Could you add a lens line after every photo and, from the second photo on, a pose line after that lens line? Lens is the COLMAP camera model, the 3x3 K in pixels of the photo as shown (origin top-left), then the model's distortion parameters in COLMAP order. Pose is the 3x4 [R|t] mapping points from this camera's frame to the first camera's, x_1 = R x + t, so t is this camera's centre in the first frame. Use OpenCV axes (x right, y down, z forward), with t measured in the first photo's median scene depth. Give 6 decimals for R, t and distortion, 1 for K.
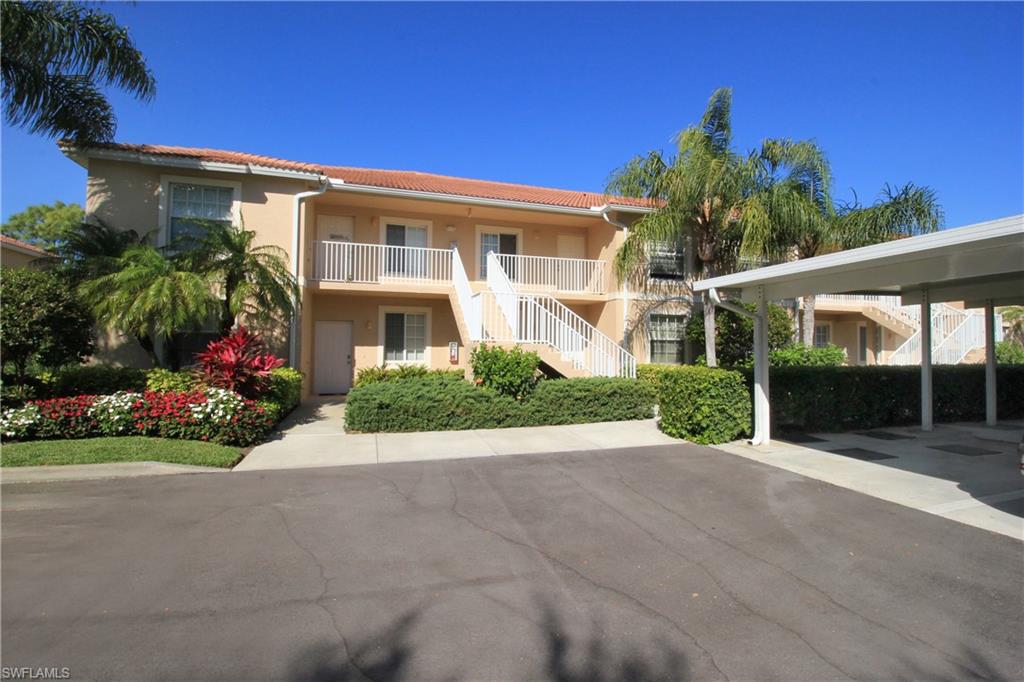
lens RADIAL K [[473.6, 0, 513.5], [0, 473.6, 337.3], [0, 0, 1]] dist [-0.009912, -0.001160]
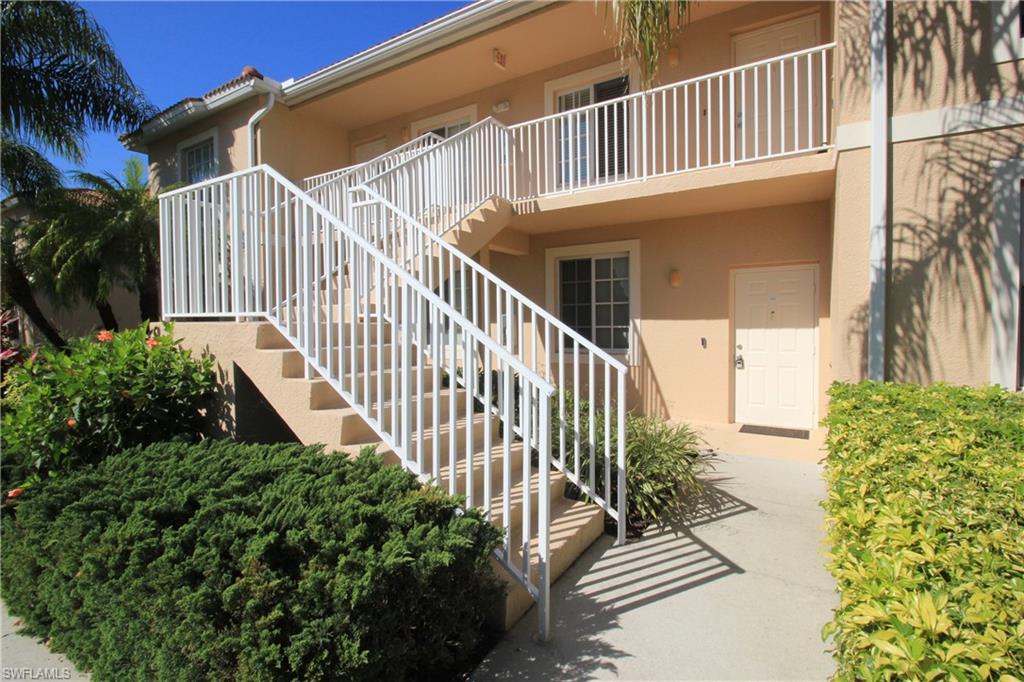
lens RADIAL K [[473.6, 0, 513.5], [0, 473.6, 337.3], [0, 0, 1]] dist [-0.009912, -0.001160]
pose [[0.654147, 0.023643, -0.755998, 0.431786], [0.032089, 0.997744, 0.058970, 0.003473], [0.755686, -0.062834, 0.651912, 0.949116]]
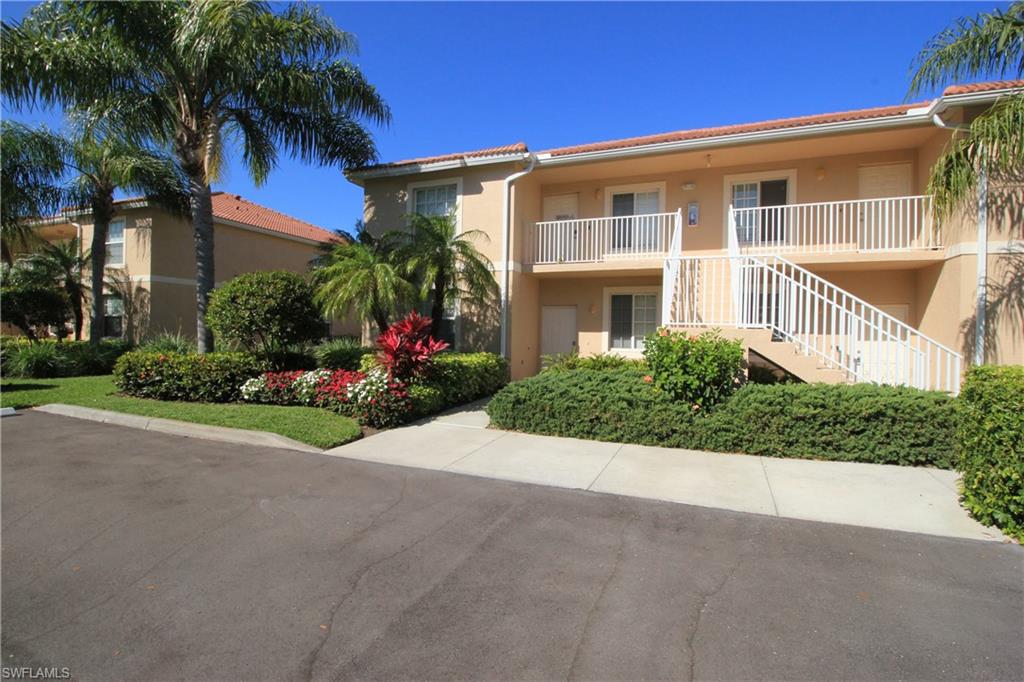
lens RADIAL K [[473.6, 0, 513.5], [0, 473.6, 337.3], [0, 0, 1]] dist [-0.009912, -0.001160]
pose [[0.781981, 0.010084, -0.623221, 0.203511], [0.007004, 0.999664, 0.024964, 0.006783], [0.623263, -0.023886, 0.781647, 0.264567]]
